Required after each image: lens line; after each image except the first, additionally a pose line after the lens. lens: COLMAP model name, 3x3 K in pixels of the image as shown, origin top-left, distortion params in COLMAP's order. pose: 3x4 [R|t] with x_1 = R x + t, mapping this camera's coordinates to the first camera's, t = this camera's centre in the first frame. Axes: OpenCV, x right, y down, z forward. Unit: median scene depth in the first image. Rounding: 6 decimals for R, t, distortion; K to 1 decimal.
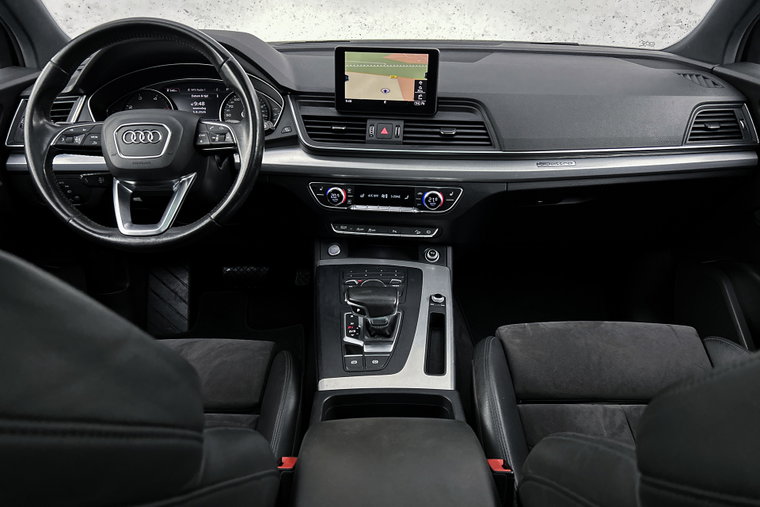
lens RADIAL K [[559.1, 0, 376.8], [0, 559.1, 256.5], [0, 0, 1]] dist [0.067811, -0.085514]
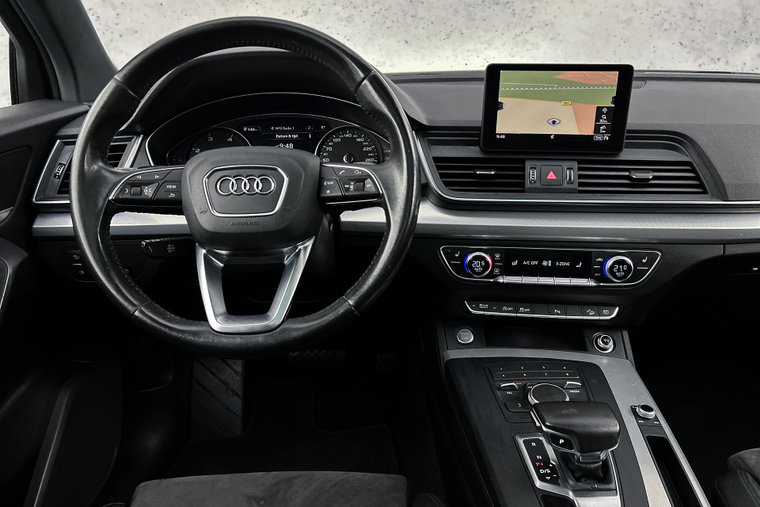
lens RADIAL K [[567.6, 0, 380.0], [0, 567.6, 253.5], [0, 0, 1]] dist [0.060366, -0.086435]
pose [[0.999925, -0.011051, 0.005245, -0.215733], [0.011537, 0.994491, -0.104185, -0.048152], [-0.004064, 0.104238, 0.994544, 0.274271]]
